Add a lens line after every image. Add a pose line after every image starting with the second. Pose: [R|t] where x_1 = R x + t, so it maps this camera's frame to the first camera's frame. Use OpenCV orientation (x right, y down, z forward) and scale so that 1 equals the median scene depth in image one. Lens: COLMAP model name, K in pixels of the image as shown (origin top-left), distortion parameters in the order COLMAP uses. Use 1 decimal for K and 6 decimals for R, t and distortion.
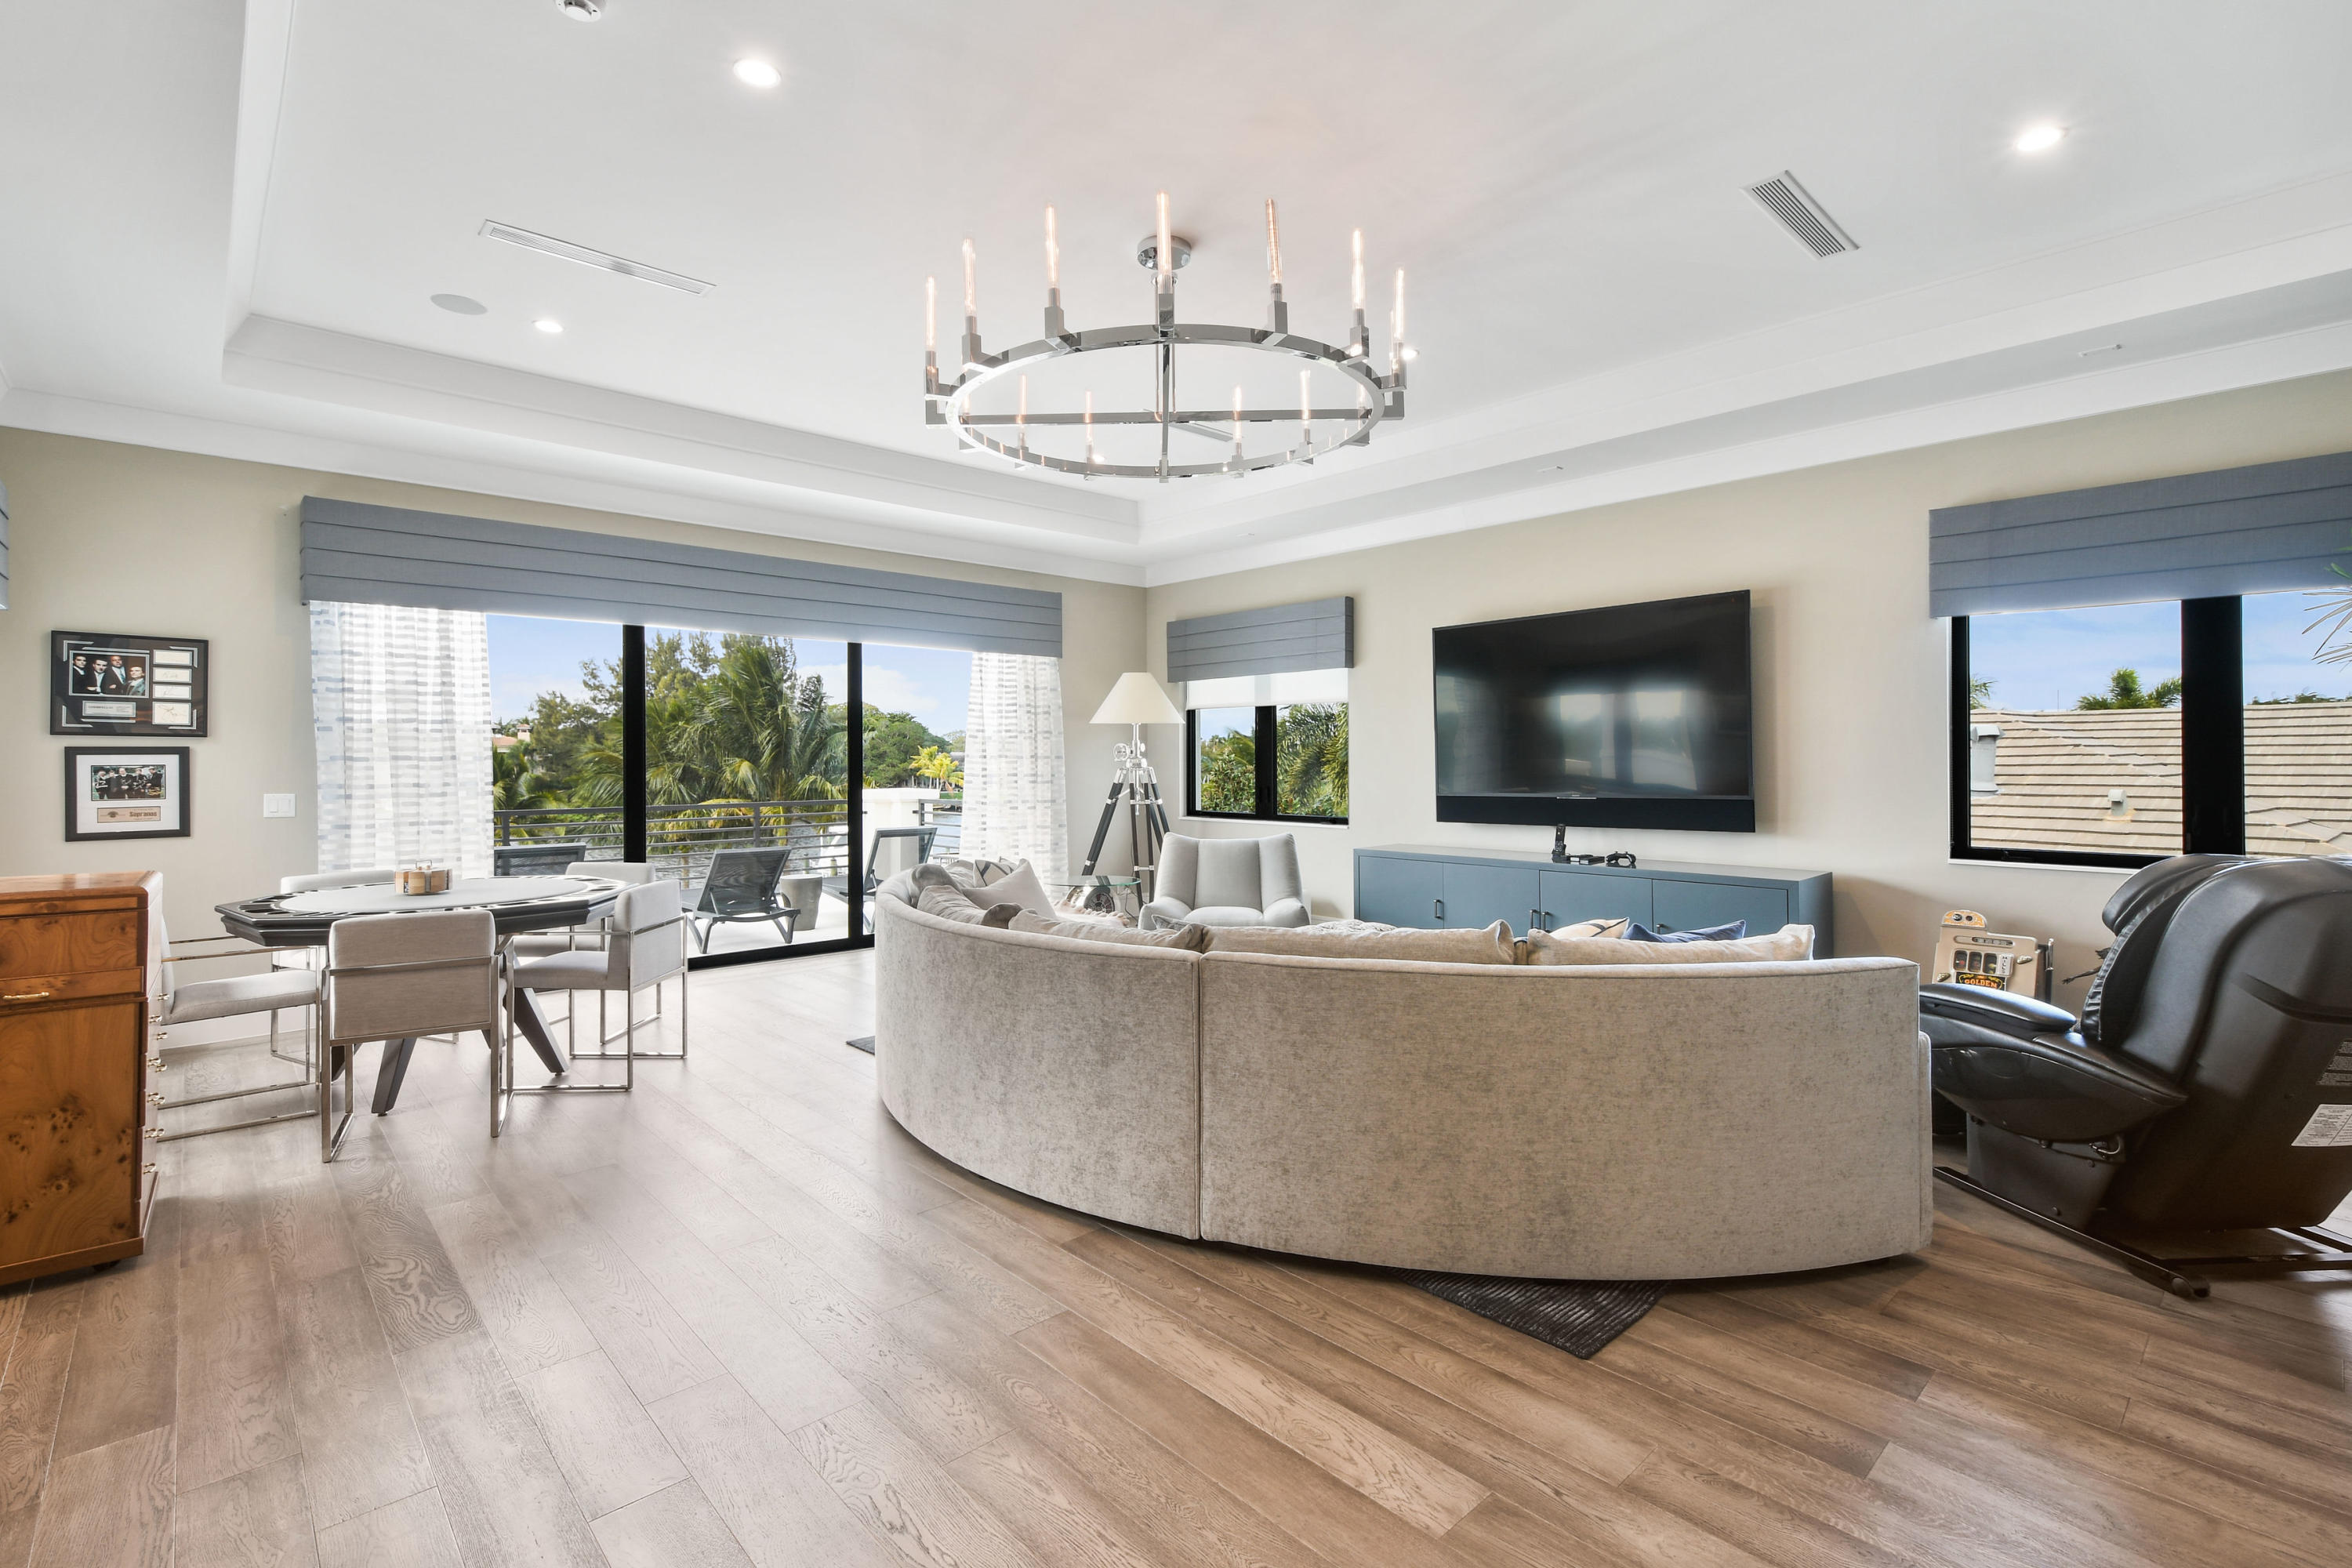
lens RADIAL K [[1041.8, 0, 1174.9], [0, 1041.8, 763.7], [0, 0, 1]] dist [0.008700, -0.001613]
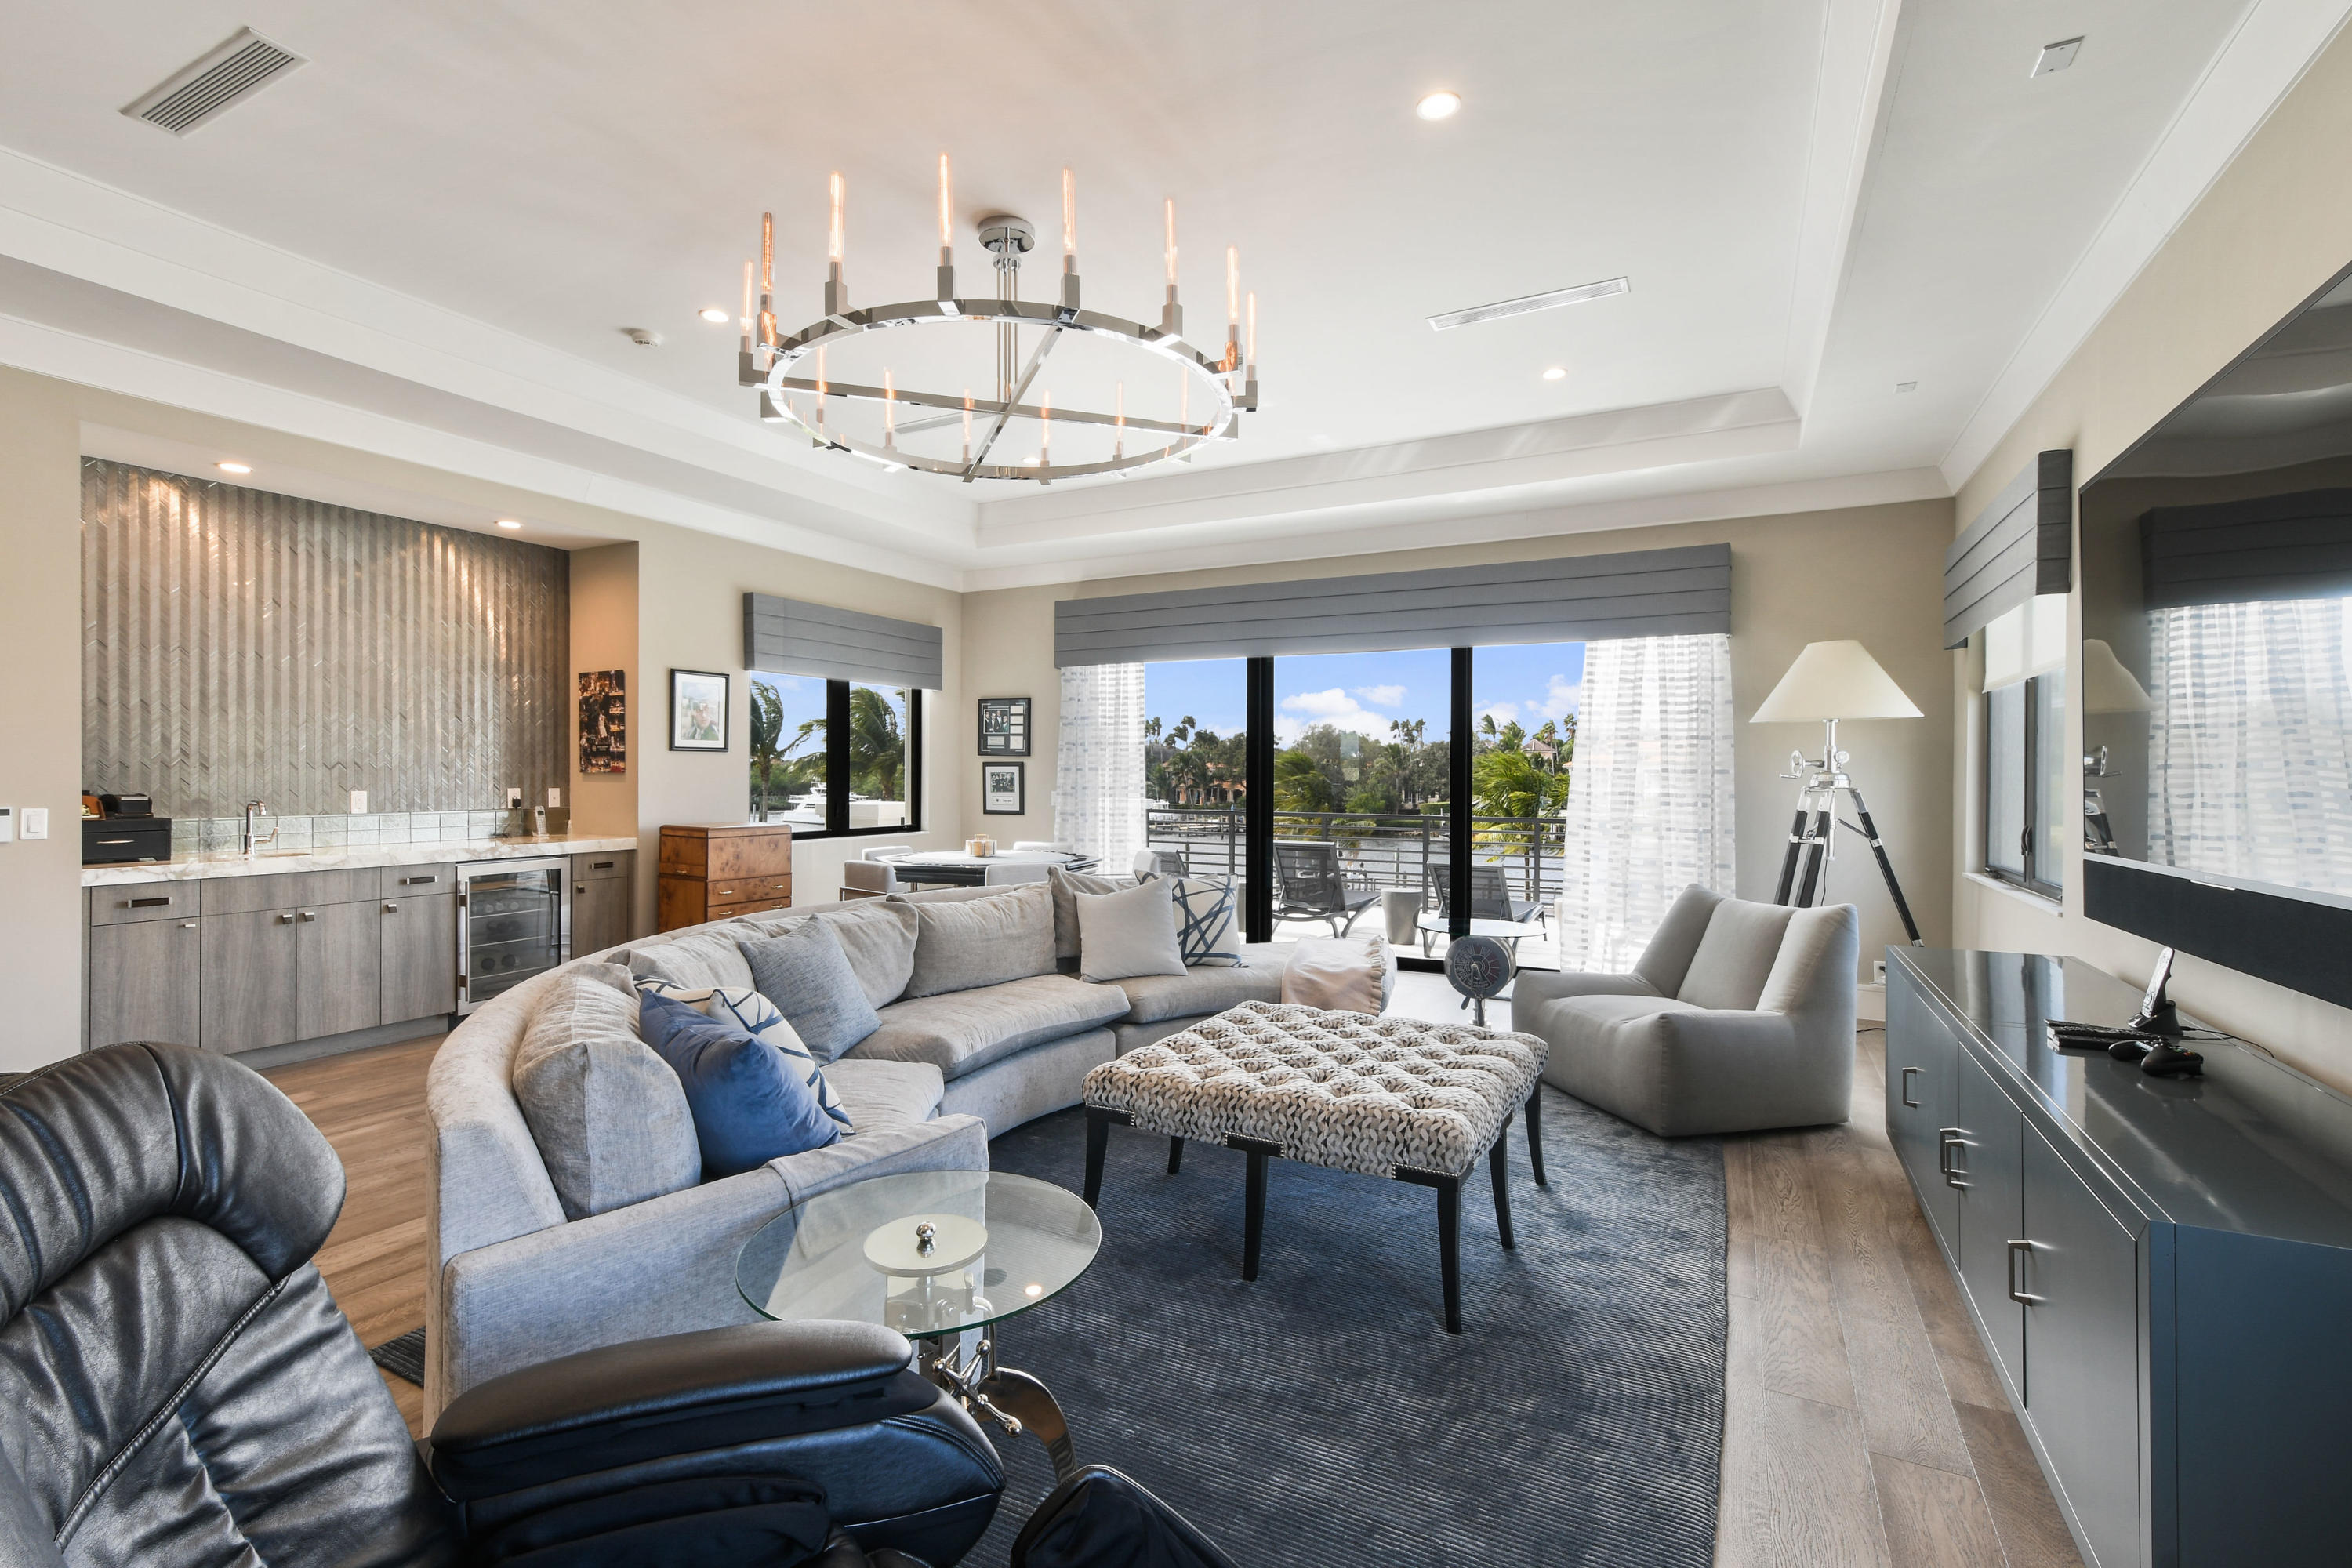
lens RADIAL K [[1041.8, 0, 1178.1], [0, 1041.8, 776.6], [0, 0, 1]] dist [0.008700, -0.001613]
pose [[0.341142, 0.007128, -0.939985, 0.710203], [-0.013515, 0.999905, 0.002678, -0.000493], [0.939915, 0.011790, 0.341206, 0.663073]]
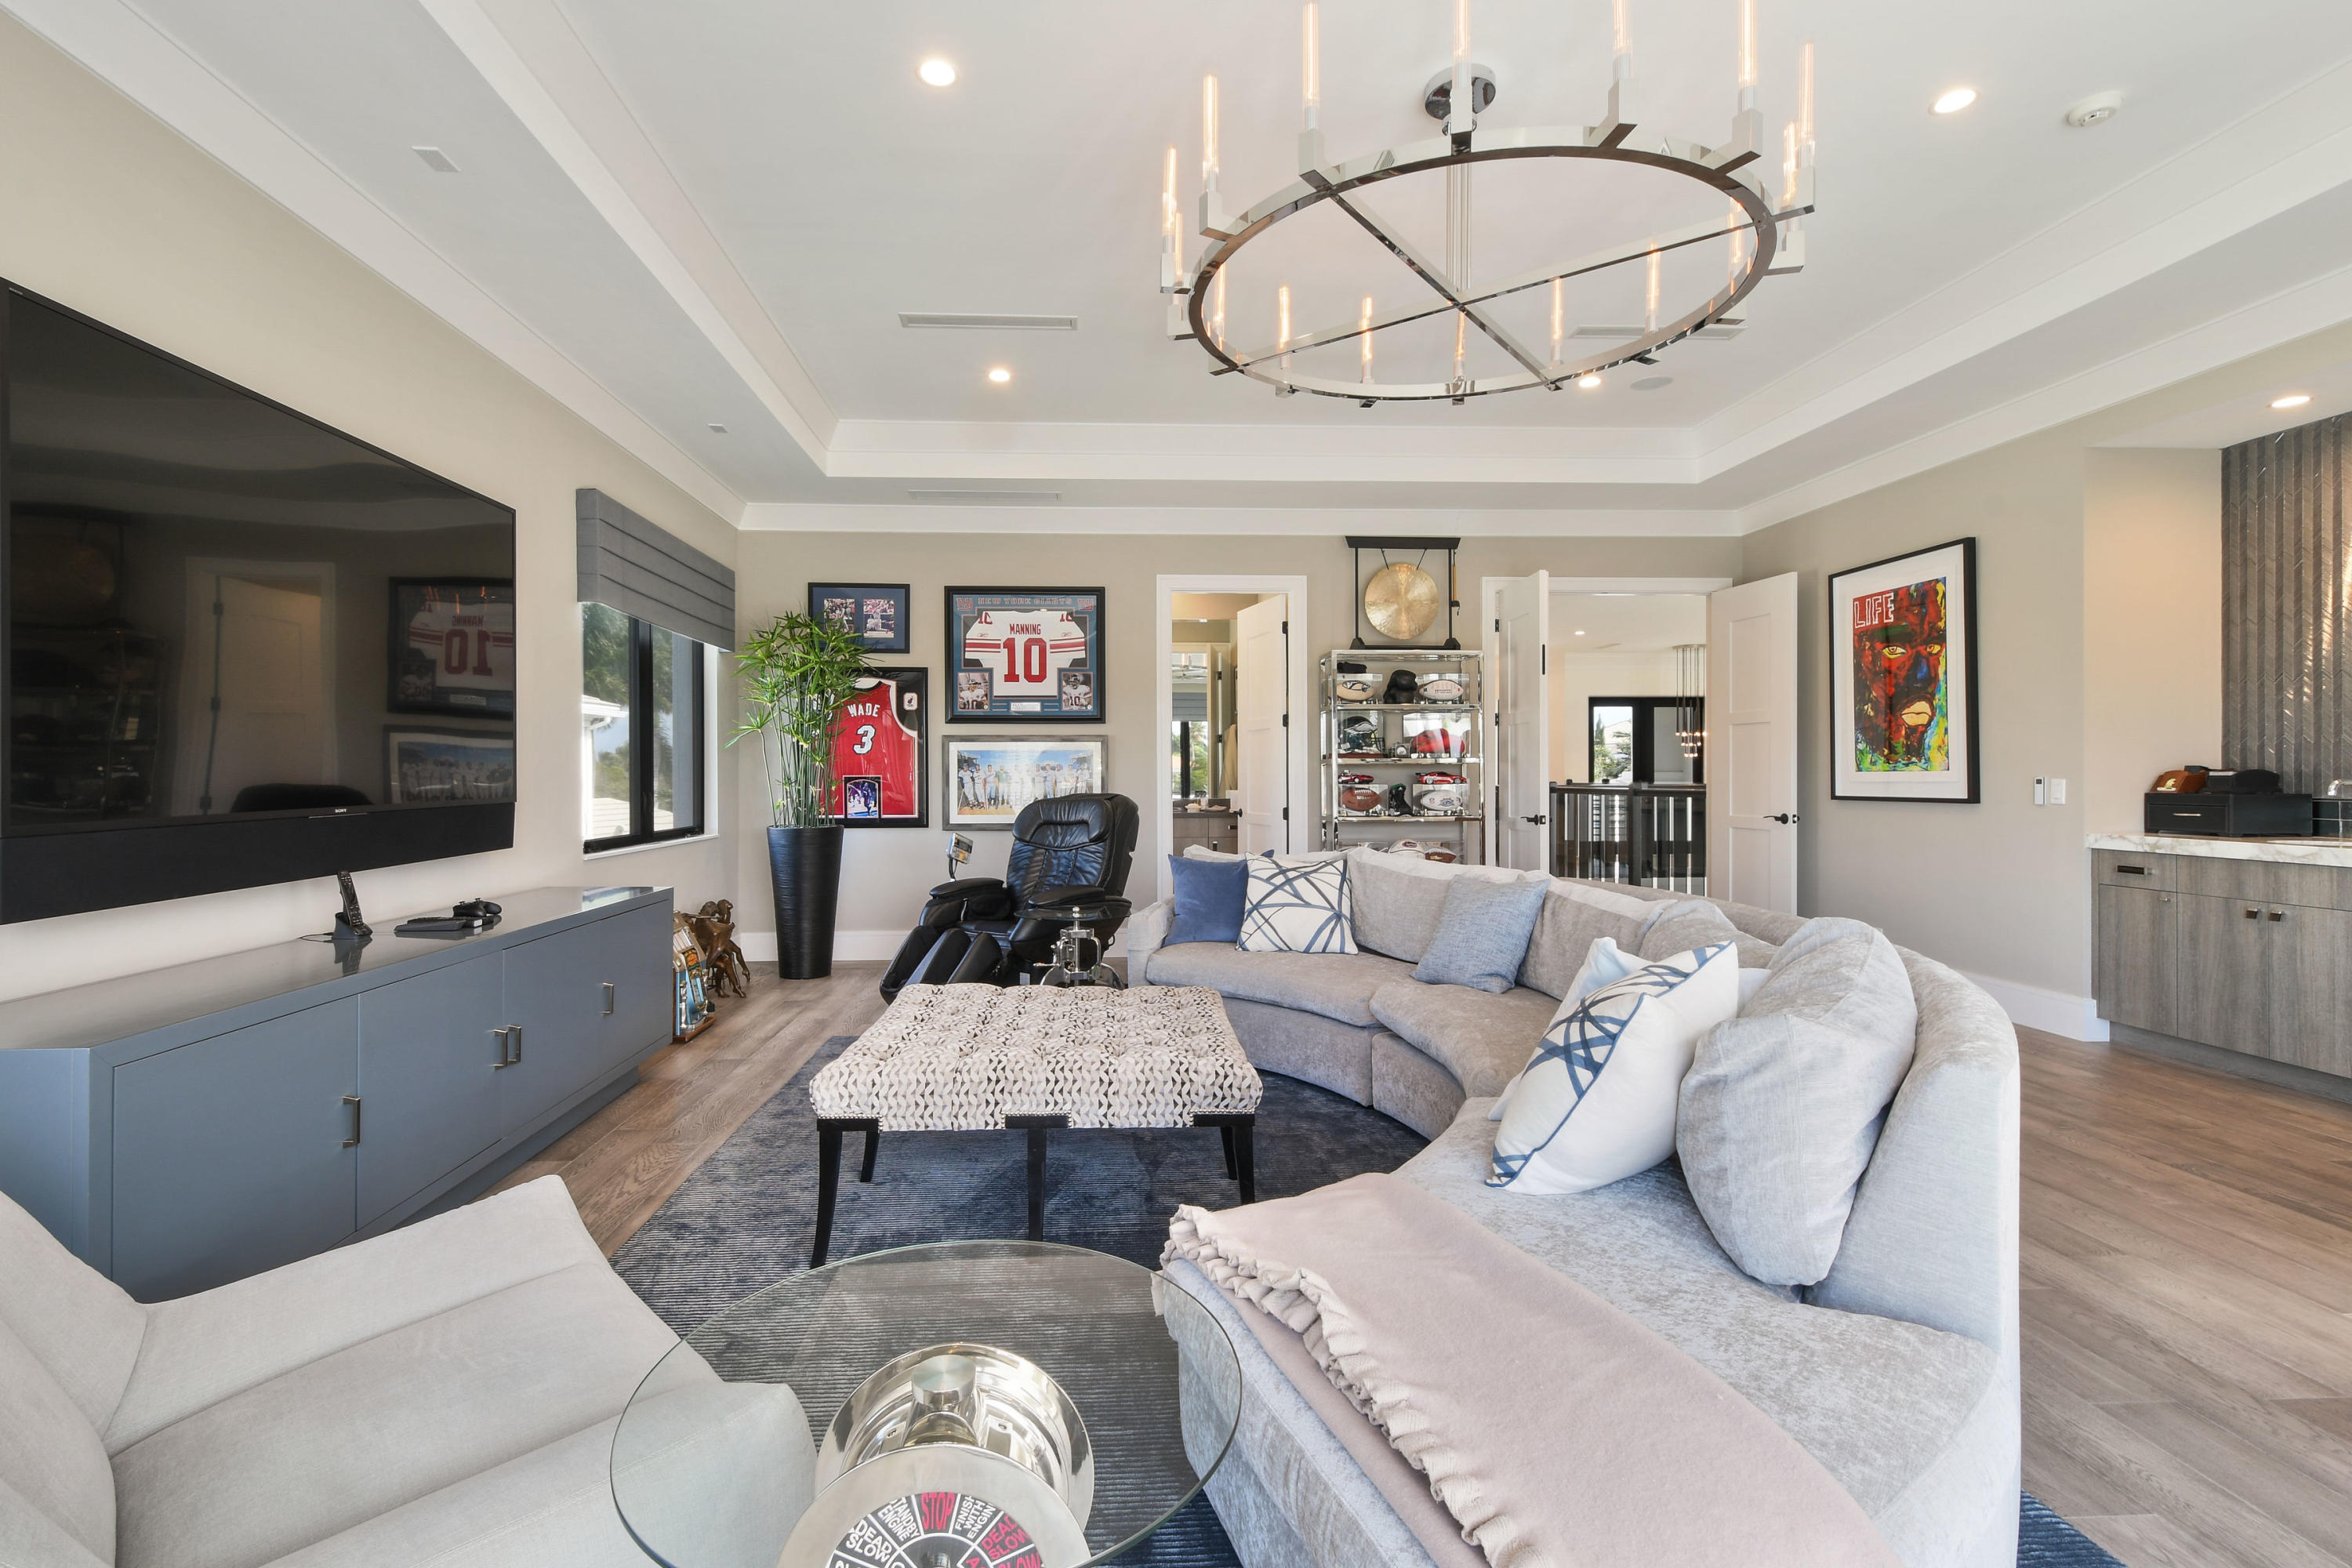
lens RADIAL K [[1041.8, 0, 1171.3], [0, 1041.8, 774.3], [0, 0, 1]] dist [0.008700, -0.001613]
pose [[-0.786726, 0.001215, 0.617301, -0.246380], [0.006689, 0.999956, 0.006556, 0.019944], [-0.617266, 0.009286, -0.786700, 1.374088]]
